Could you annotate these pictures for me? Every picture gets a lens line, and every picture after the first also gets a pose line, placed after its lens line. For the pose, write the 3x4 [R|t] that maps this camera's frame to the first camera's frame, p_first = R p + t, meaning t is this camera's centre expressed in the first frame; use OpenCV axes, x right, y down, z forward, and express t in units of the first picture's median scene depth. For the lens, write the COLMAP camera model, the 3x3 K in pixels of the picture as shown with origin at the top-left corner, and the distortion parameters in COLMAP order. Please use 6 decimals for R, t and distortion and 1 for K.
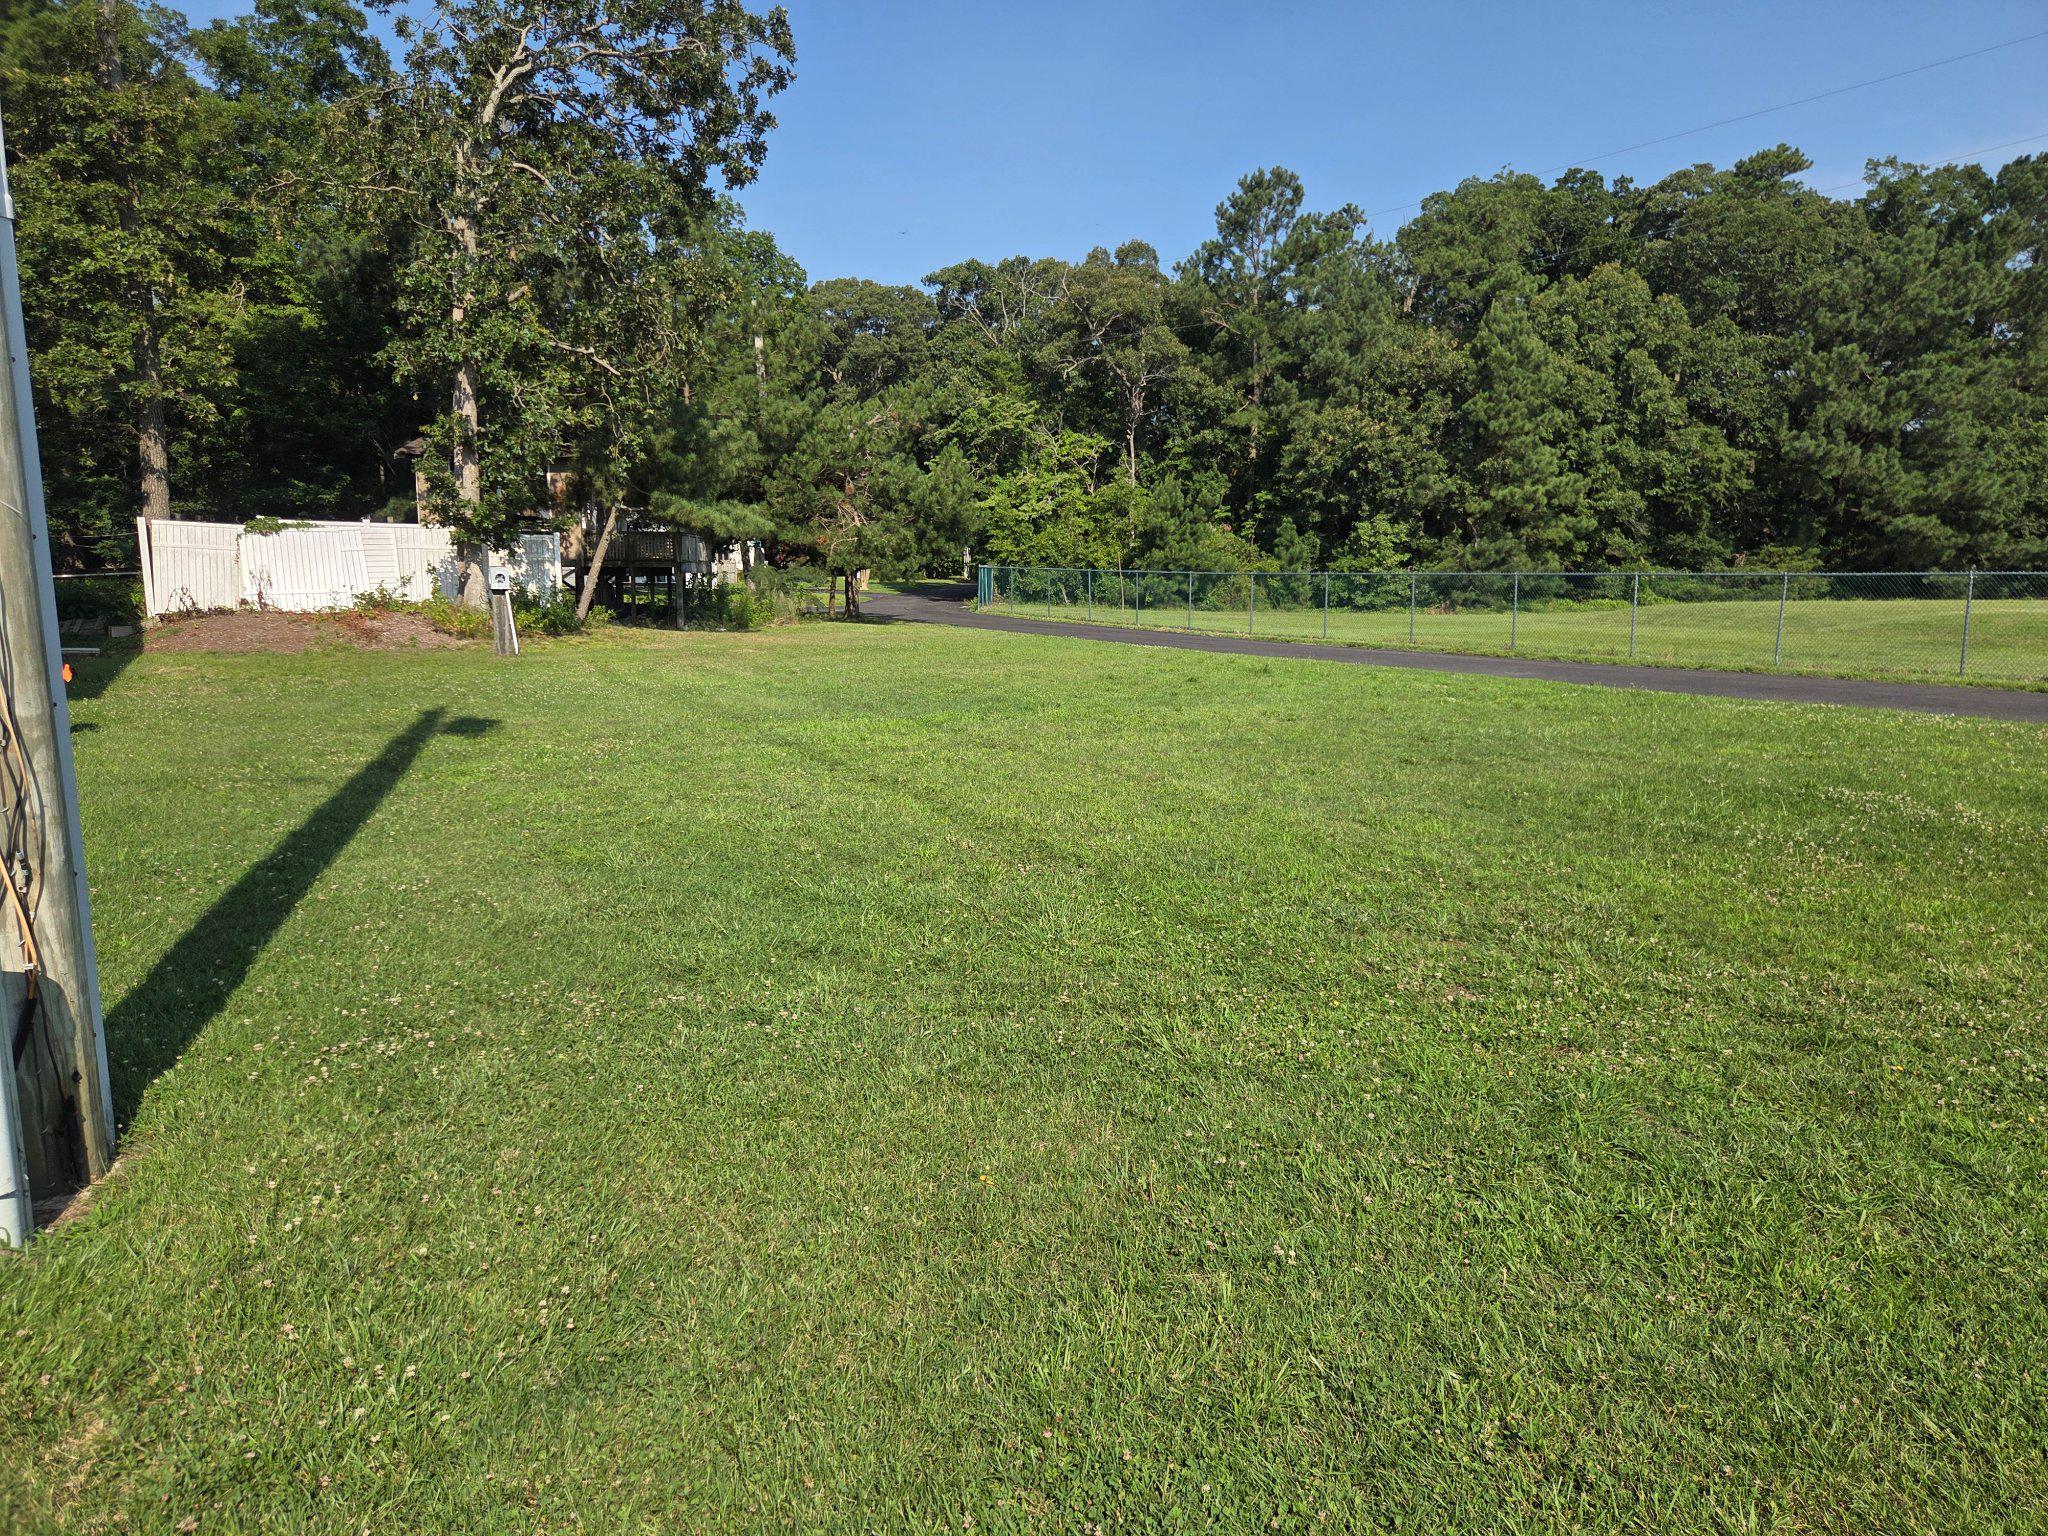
lens RADIAL K [[1370.0, 0, 1032.2], [0, 1370.0, 763.0], [0, 0, 1]] dist [0.054429, -0.044132]
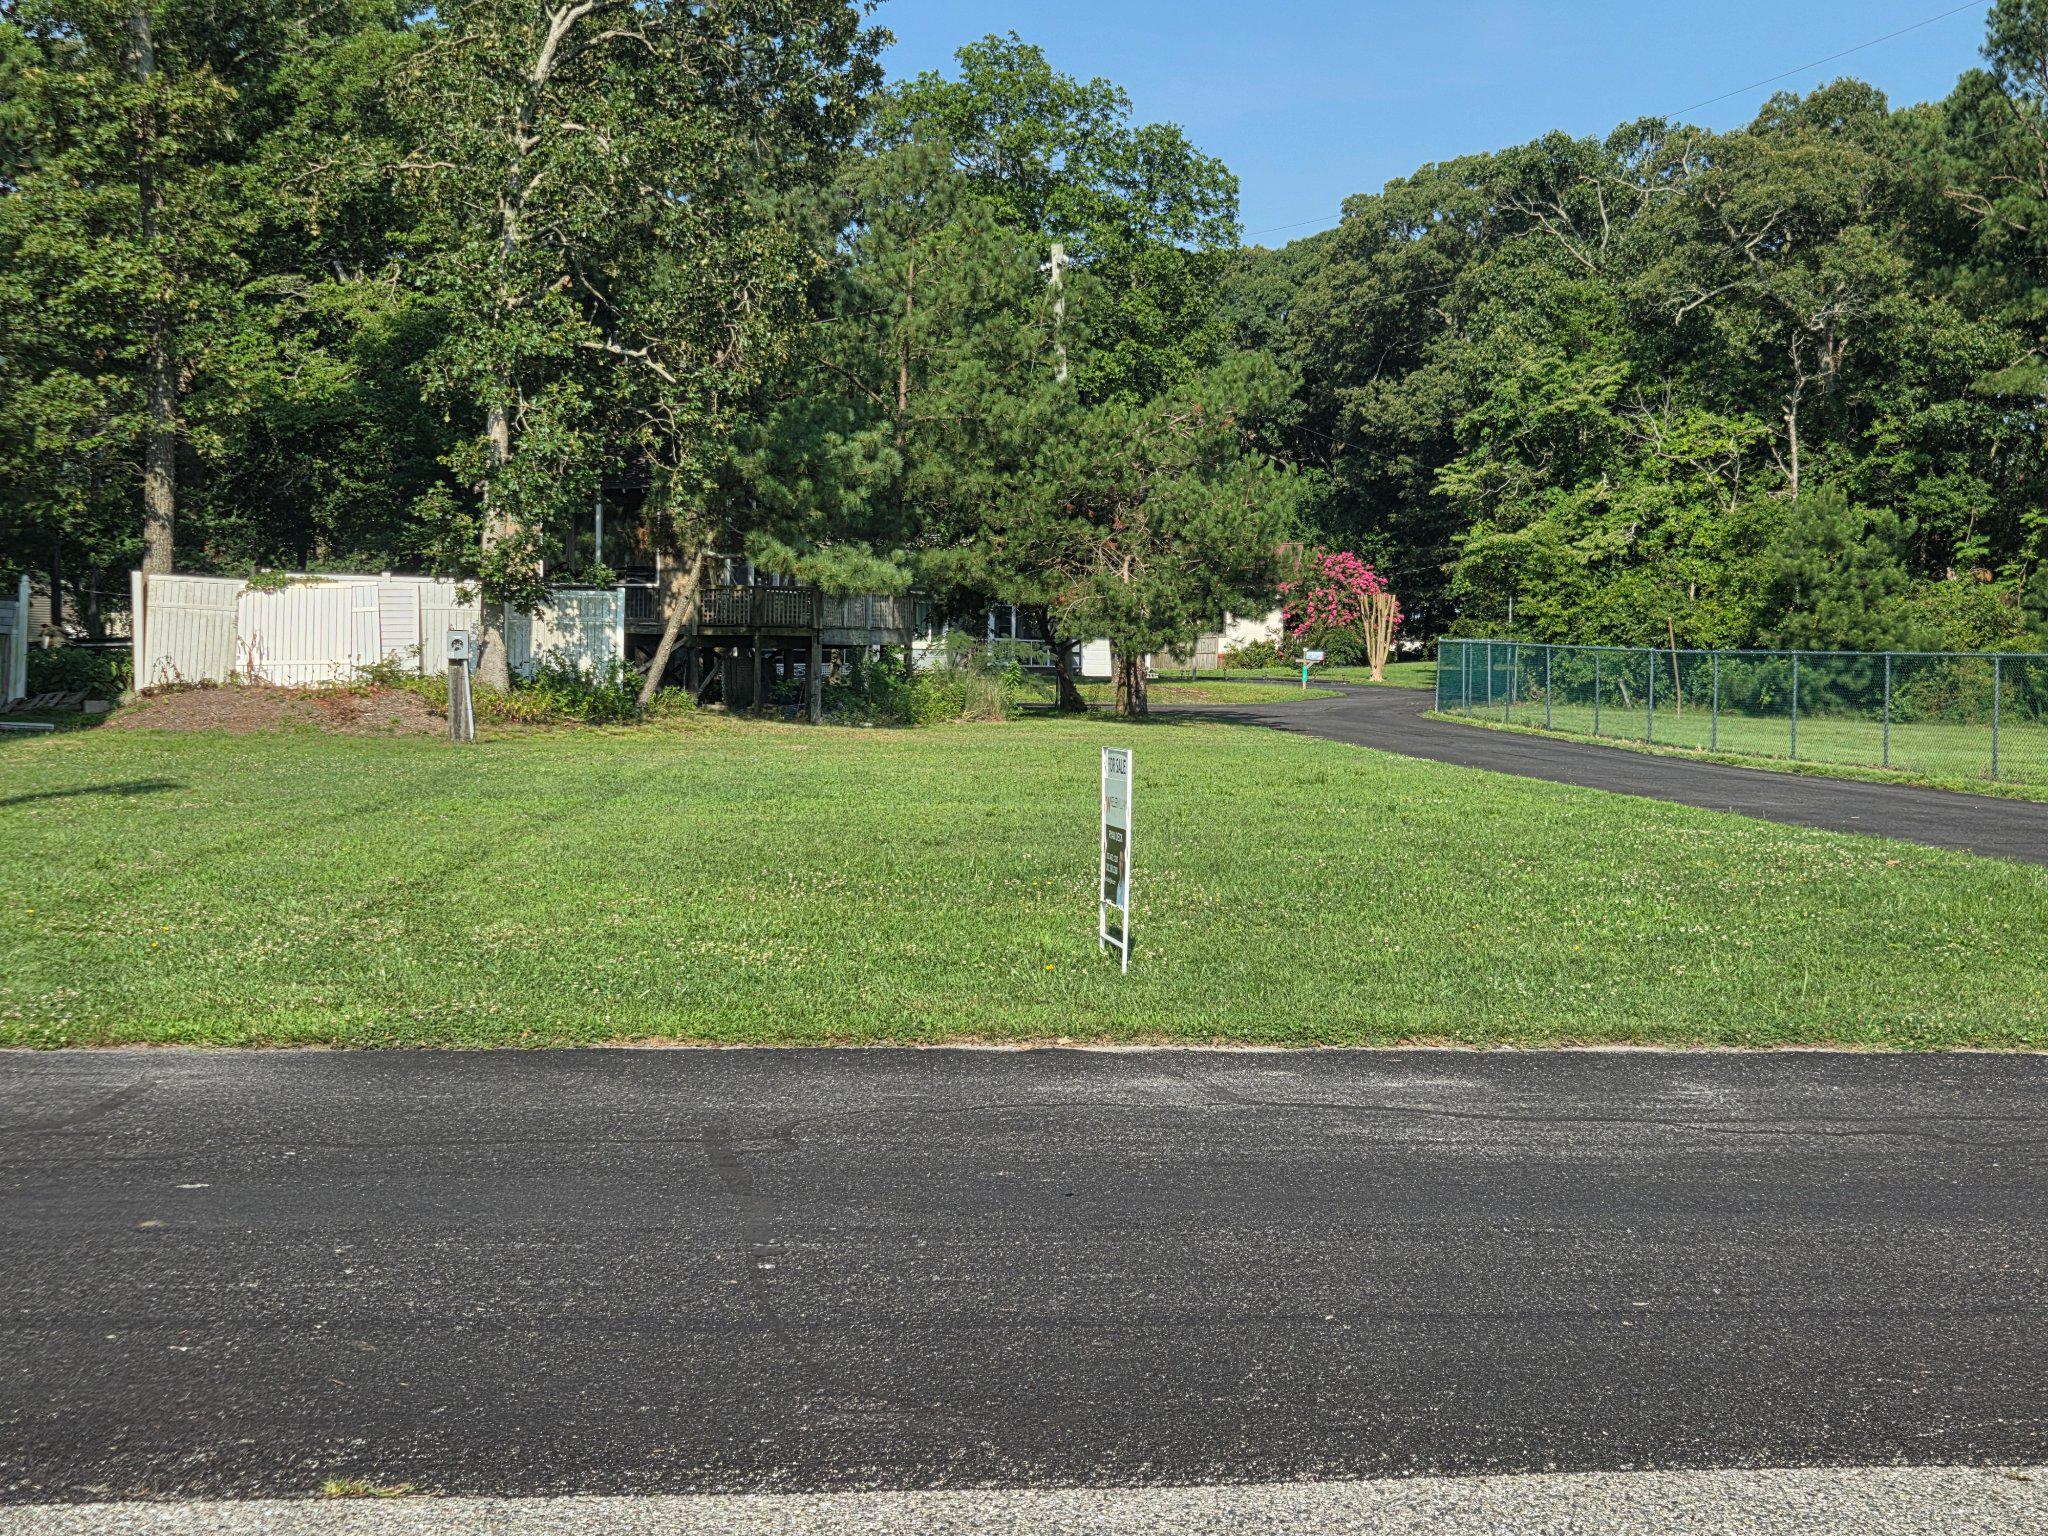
lens RADIAL K [[2569.5, 0, 1024.0], [0, 2569.5, 768.0], [0, 0, 1]] dist [0.066054, -0.047306]
pose [[0.926738, 0.025980, -0.374808, 0.294763], [-0.061386, 0.994671, -0.082836, 0.024411], [0.370658, 0.099775, 0.923394, -0.150609]]
